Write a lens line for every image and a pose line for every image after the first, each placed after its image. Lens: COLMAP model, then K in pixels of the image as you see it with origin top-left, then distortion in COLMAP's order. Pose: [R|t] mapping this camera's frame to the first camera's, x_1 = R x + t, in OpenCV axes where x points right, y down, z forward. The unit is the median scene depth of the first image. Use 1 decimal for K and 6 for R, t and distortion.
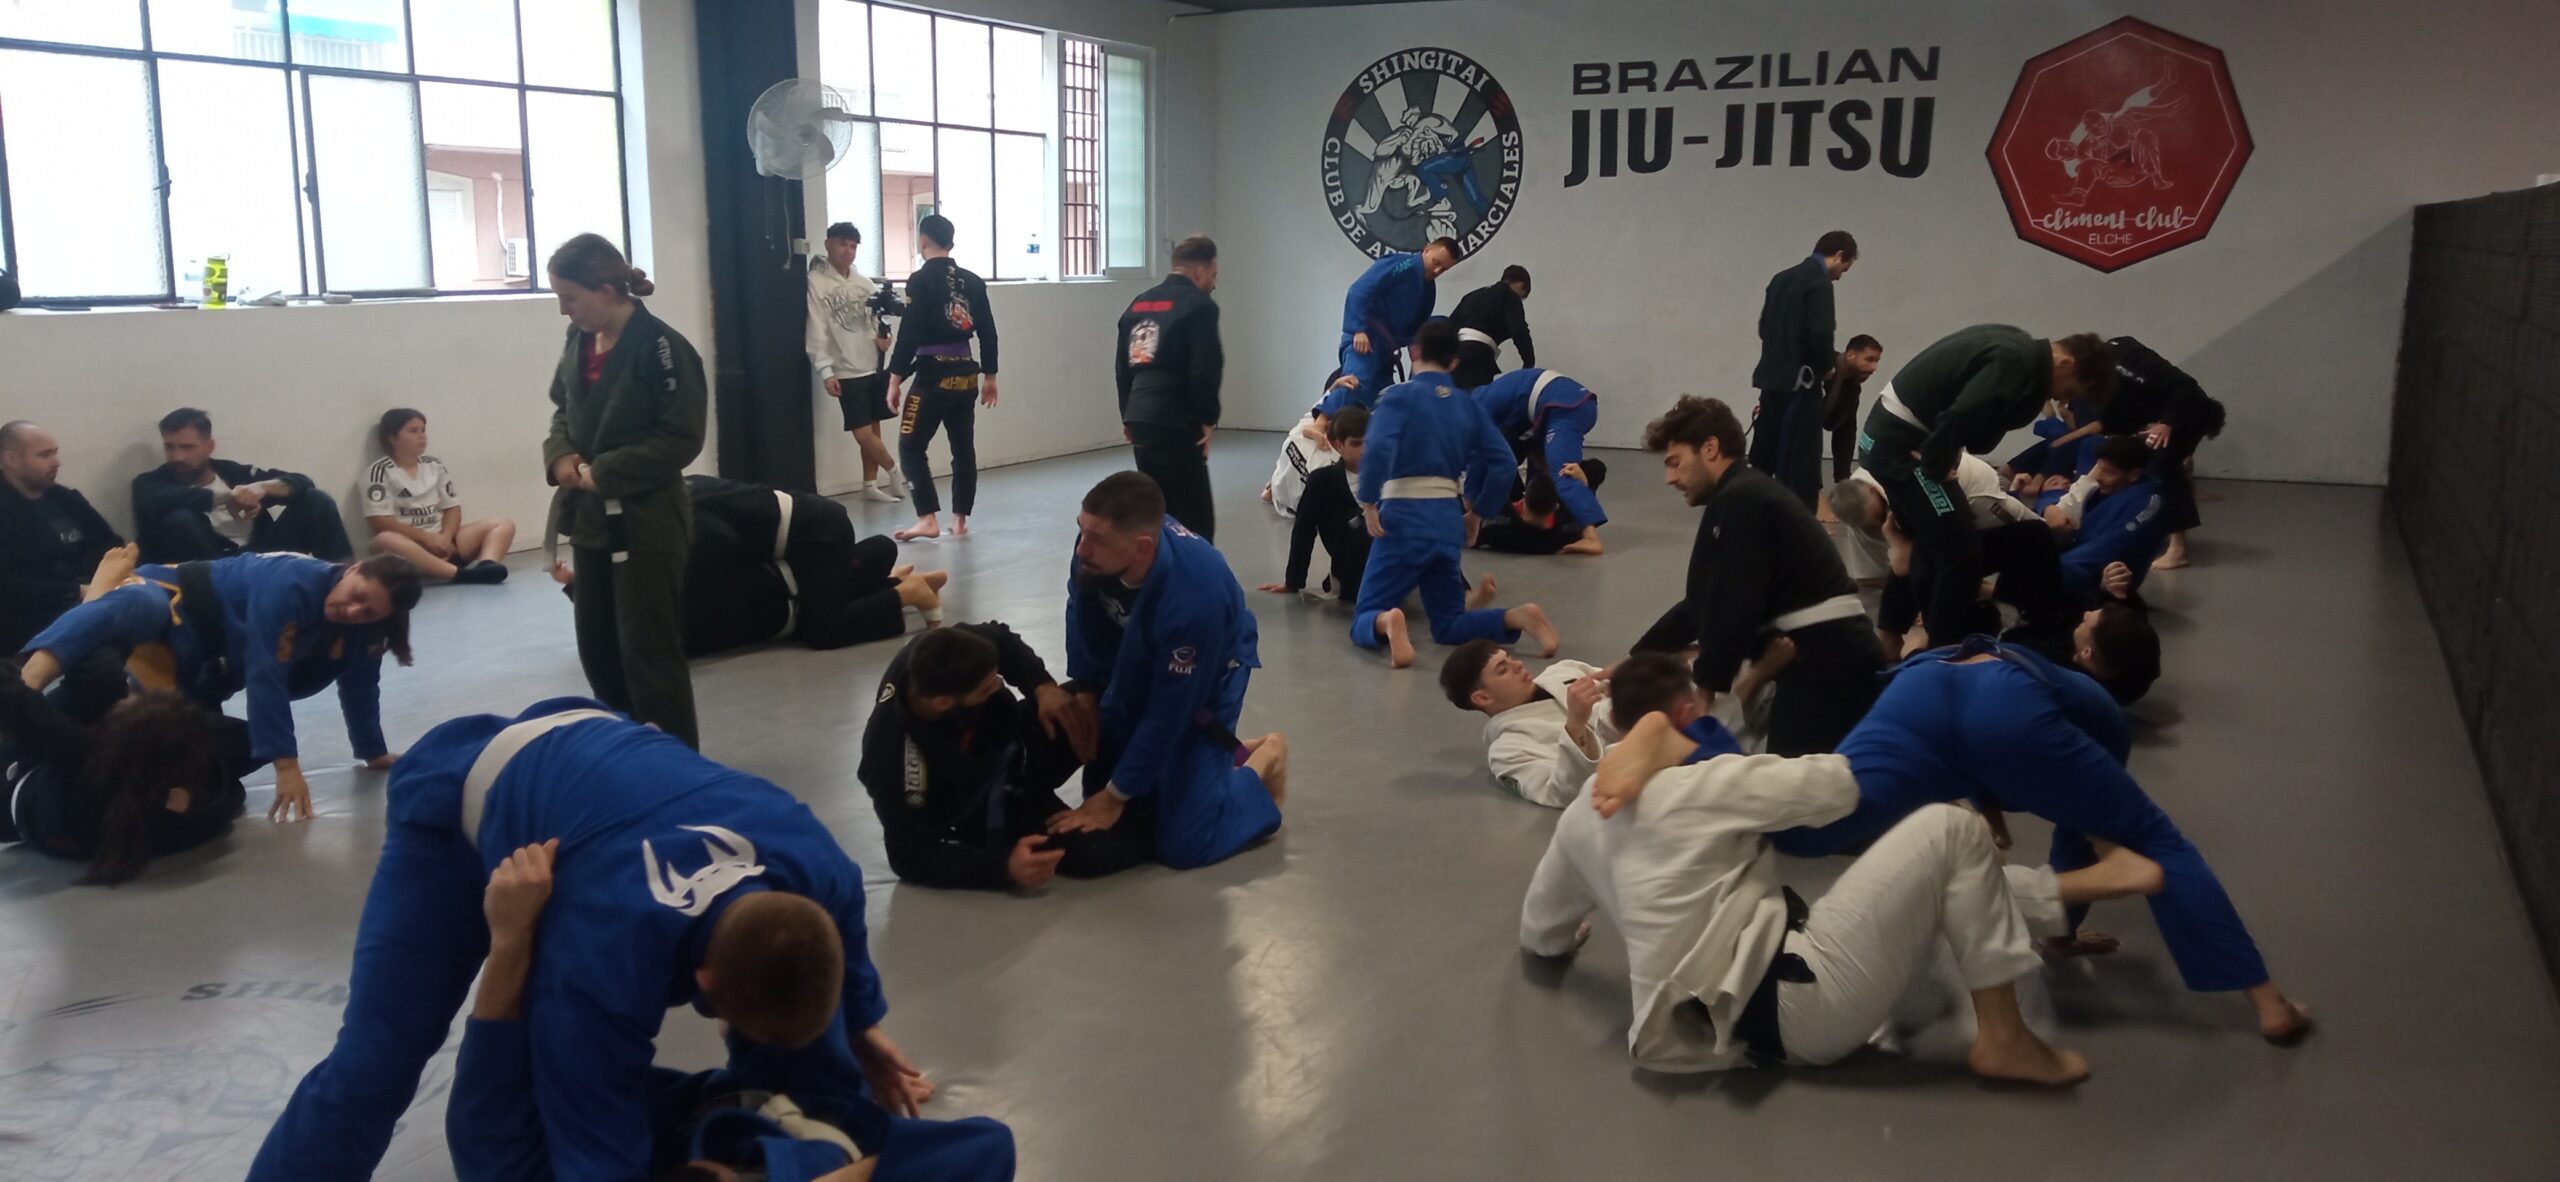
lens RADIAL K [[2042.8, 0, 1280.0], [0, 2042.8, 591.0], [0, 0, 1]] dist [0.145296, -0.249677]
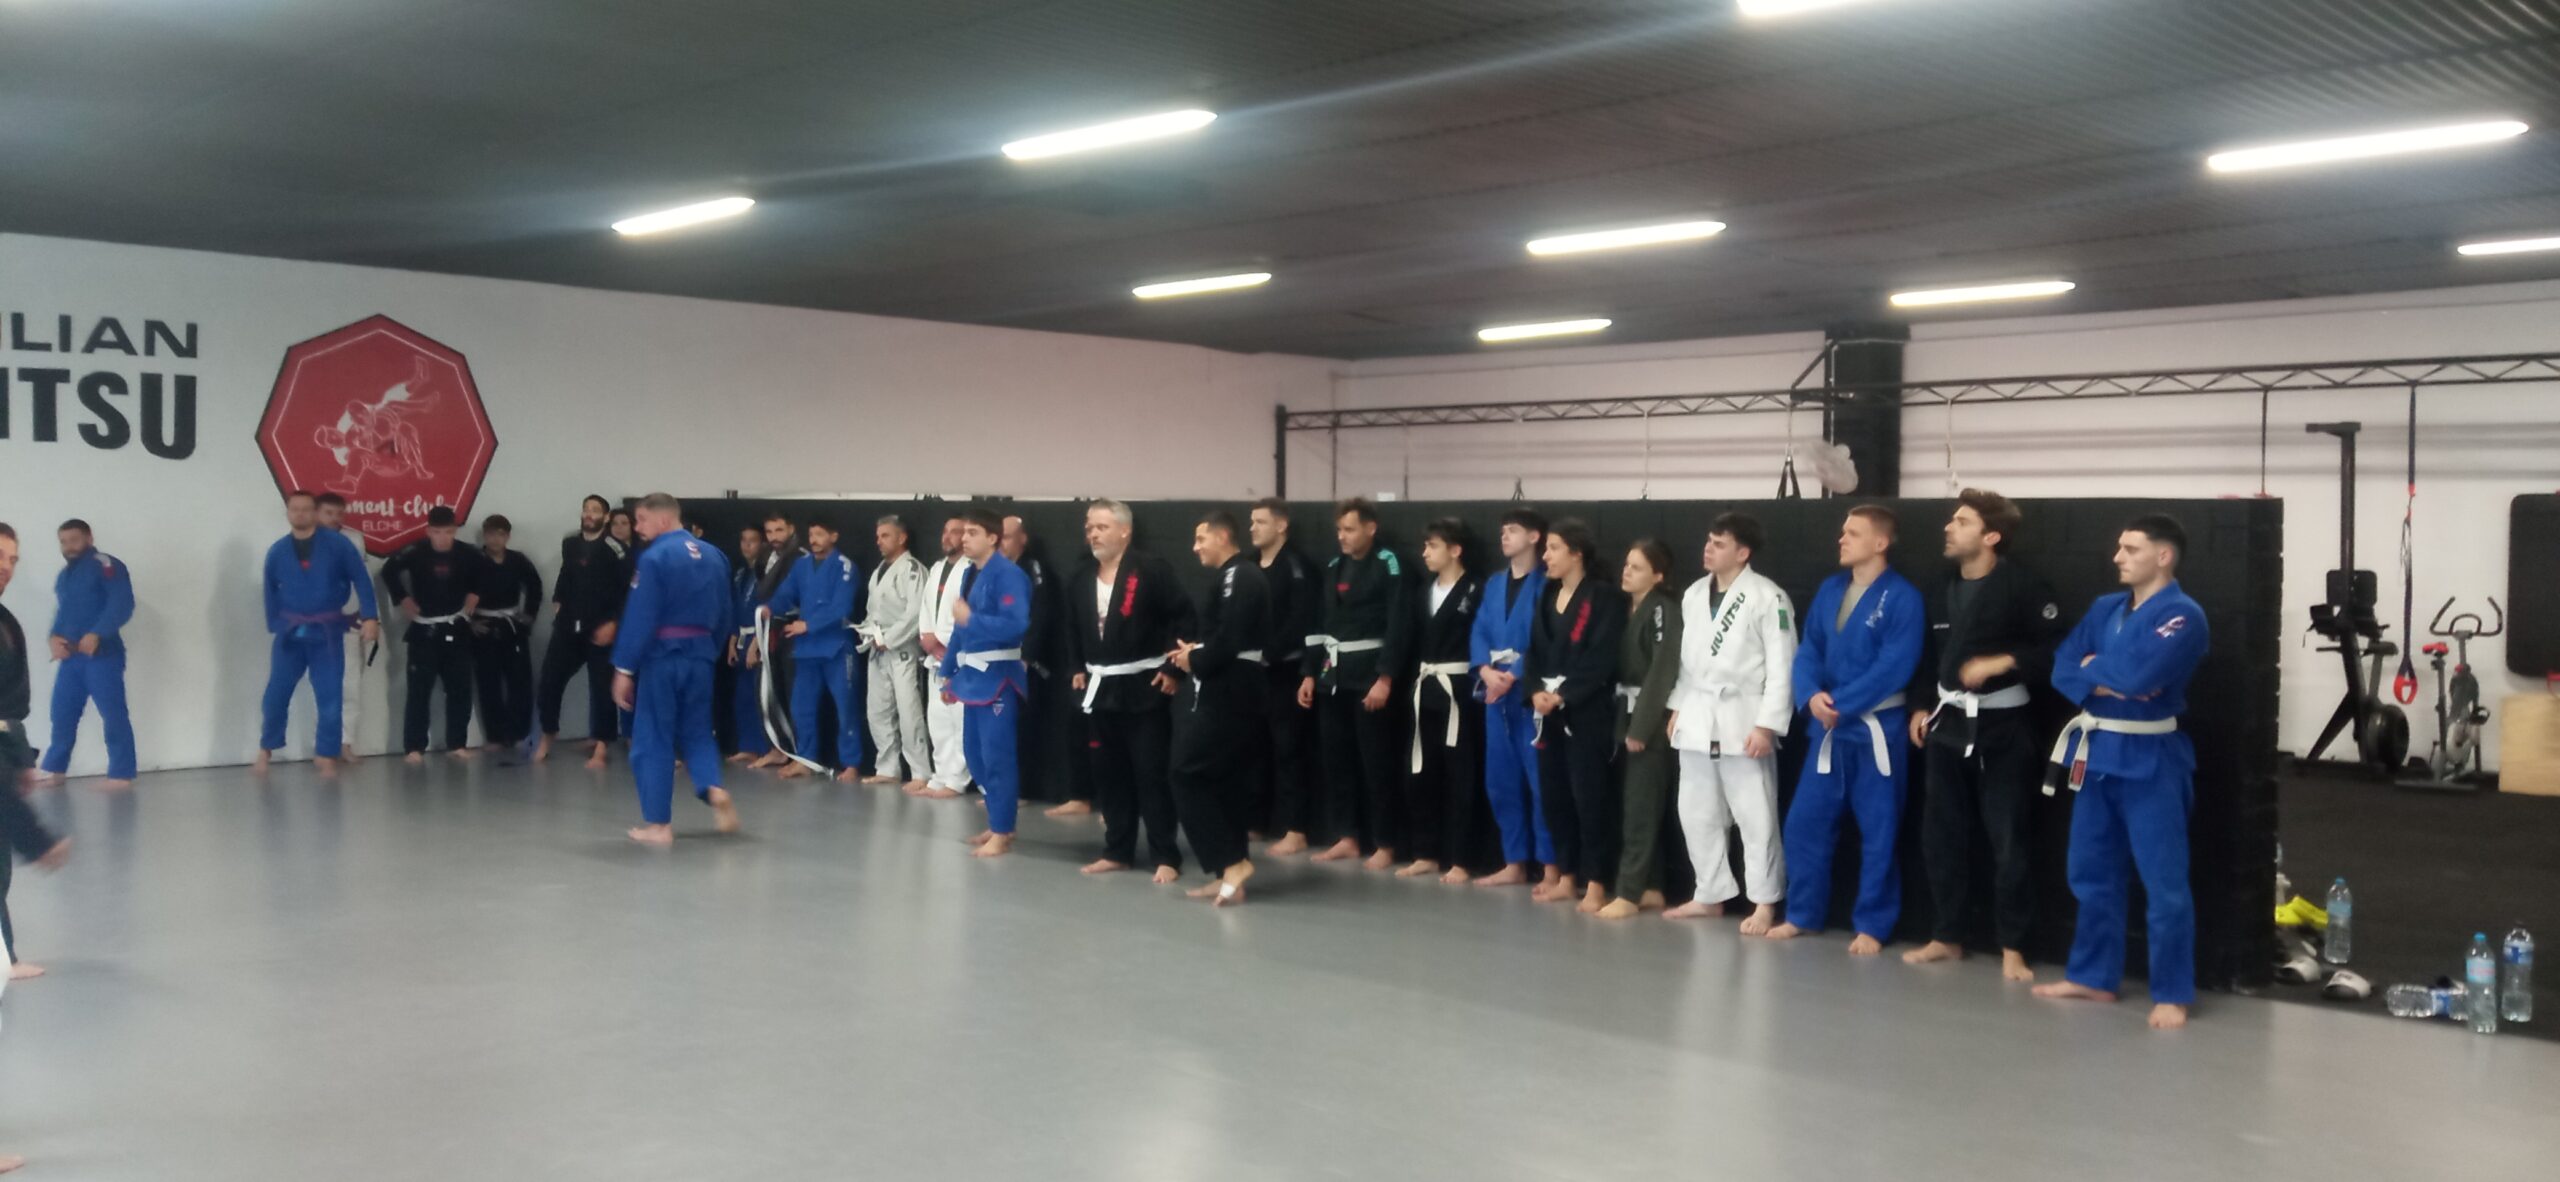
lens RADIAL K [[2061.3, 0, 1280.0], [0, 2061.3, 591.0], [0, 0, 1]] dist [0.114893, -0.200254]
pose [[0.308643, -0.036091, 0.950493, -0.413972], [0.158456, 0.987267, -0.013966, -0.049162], [-0.937886, 0.154922, 0.310432, 0.251575]]
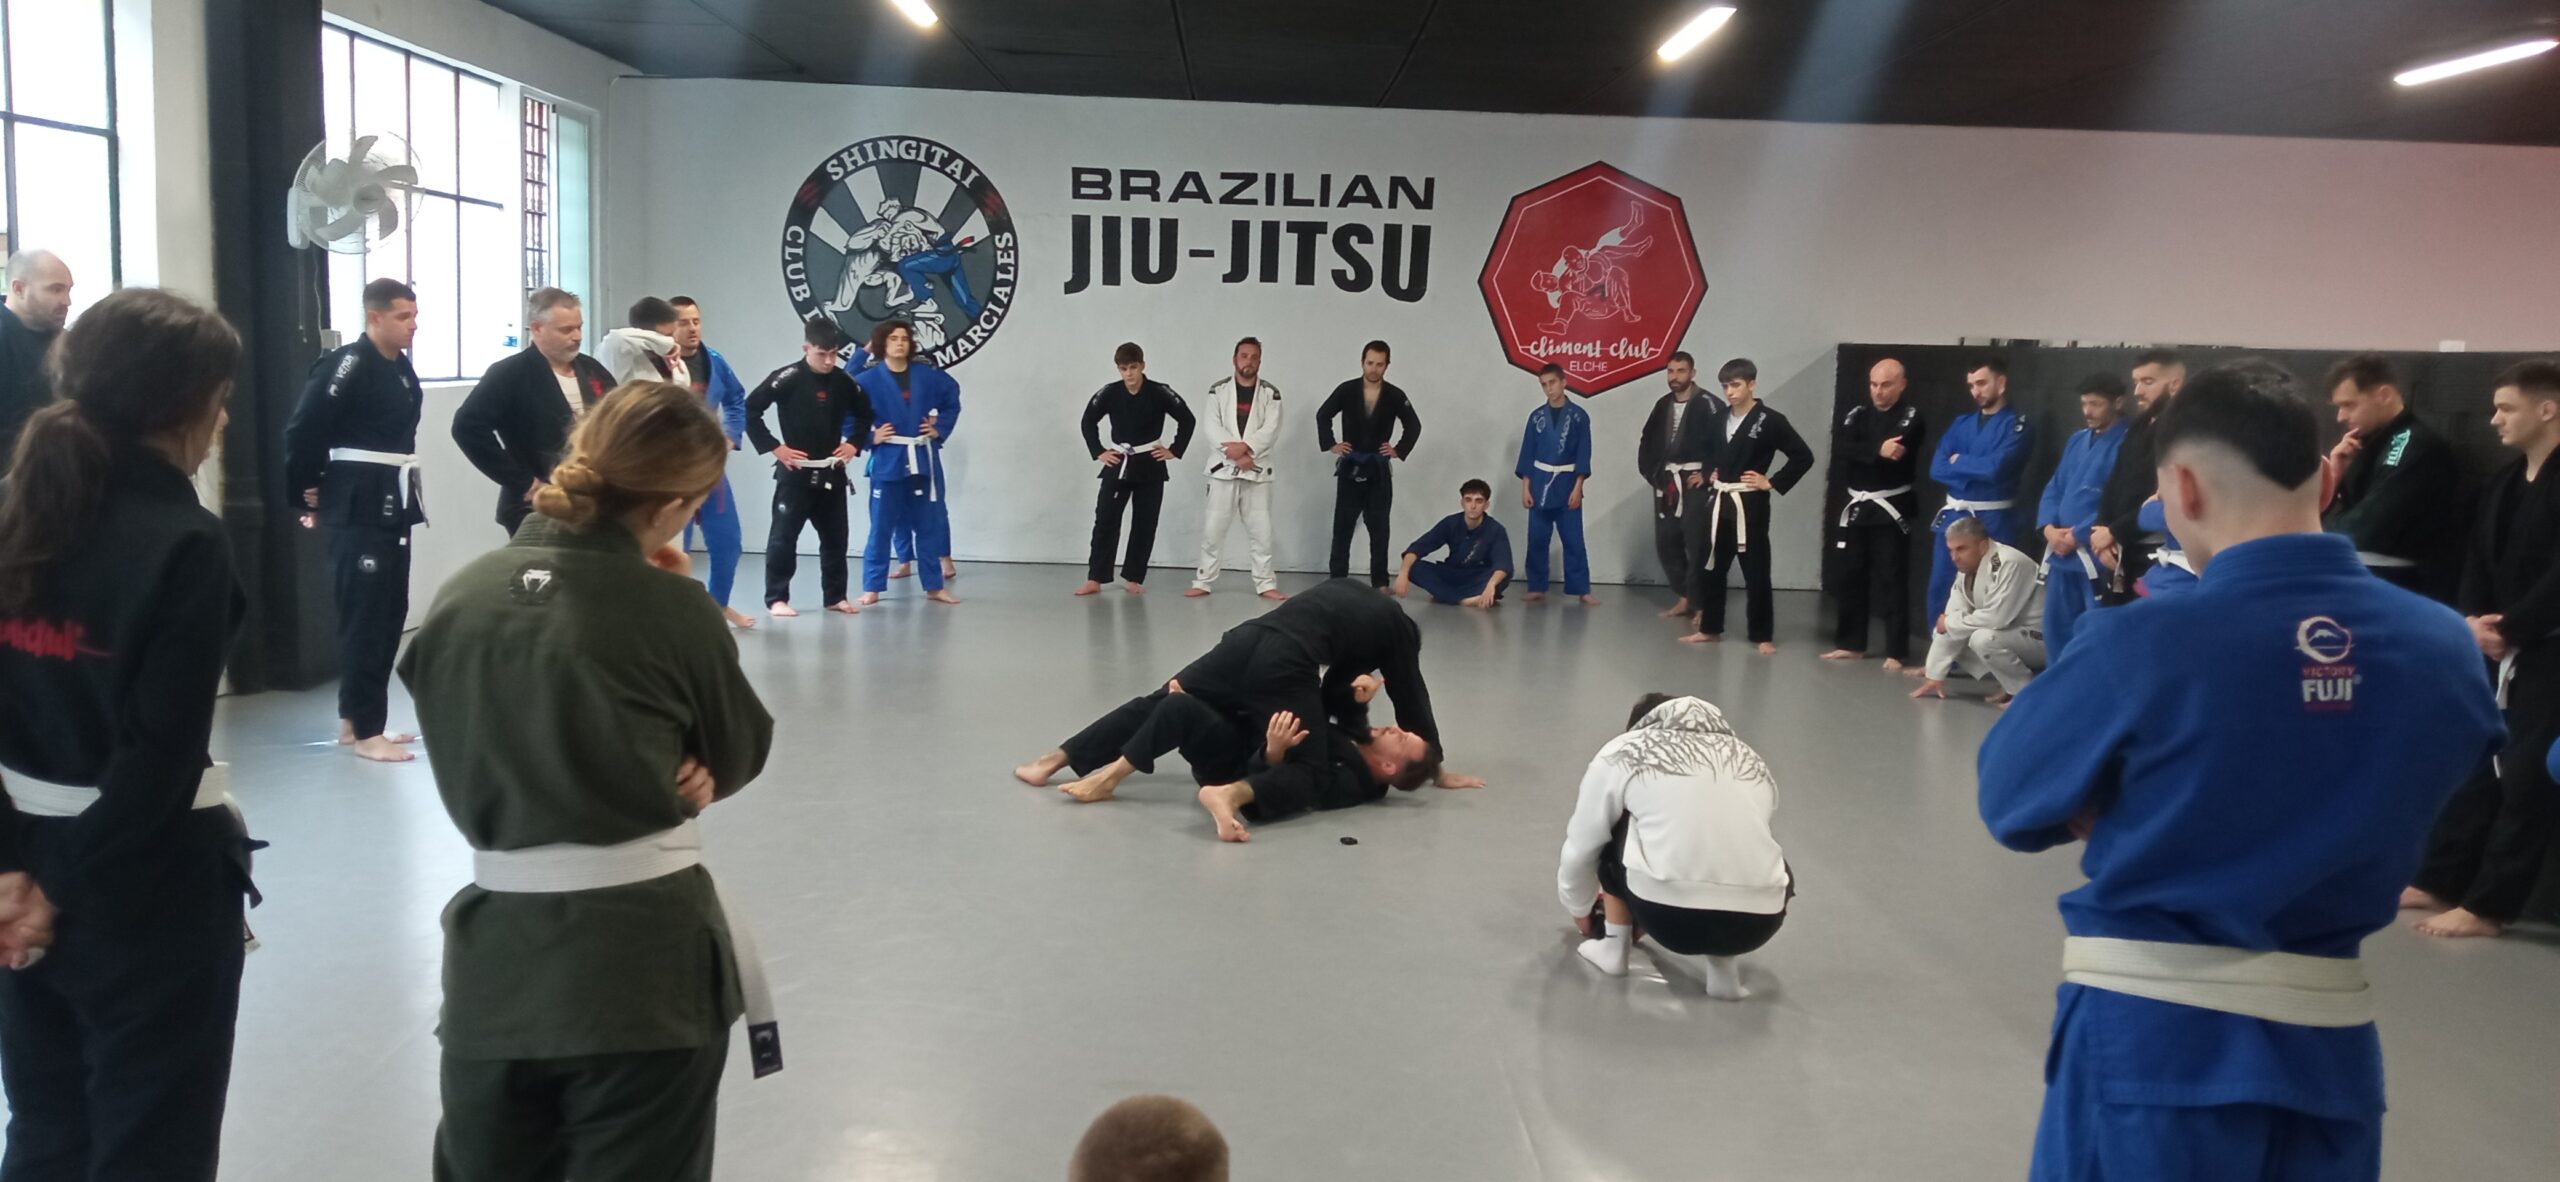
lens RADIAL K [[2043.9, 0, 1280.0], [0, 2043.9, 591.0], [0, 0, 1]] dist [0.140435, -0.264487]
pose [[0.896542, -0.026571, 0.442161, -0.201860], [0.046020, 0.998385, -0.033316, -0.023340], [-0.440562, 0.050217, 0.896317, 0.115062]]
